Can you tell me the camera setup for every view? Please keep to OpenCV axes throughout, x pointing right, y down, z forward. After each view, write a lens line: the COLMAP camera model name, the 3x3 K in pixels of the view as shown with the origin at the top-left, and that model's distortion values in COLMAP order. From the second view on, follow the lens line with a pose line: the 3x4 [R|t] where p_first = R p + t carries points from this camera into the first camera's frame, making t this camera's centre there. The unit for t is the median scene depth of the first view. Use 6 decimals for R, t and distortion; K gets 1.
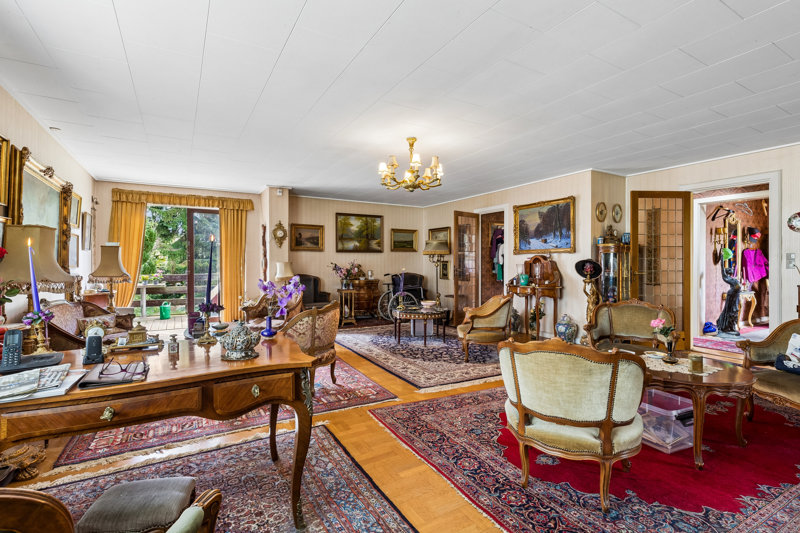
lens RADIAL K [[391.0, 0, 399.5], [0, 391.0, 263.4], [0, 0, 1]] dist [-0.000306, 0.000019]
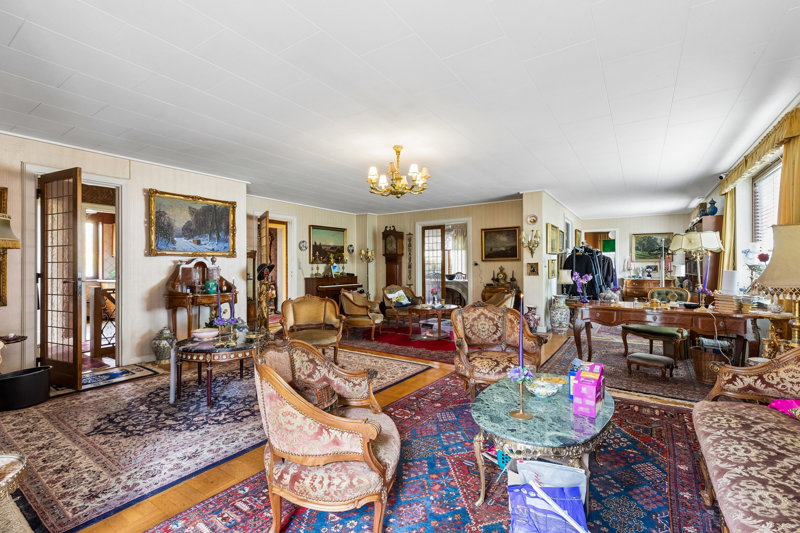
lens RADIAL K [[362.9, 0, 399.0], [0, 362.9, 267.5], [0, 0, 1]] dist [0.002721, 0.000381]
pose [[-0.411337, 0.002742, 0.911479, -0.579353], [-0.000851, 0.999994, -0.003393, 0.002557], [-0.911483, -0.002172, -0.411332, 0.951443]]
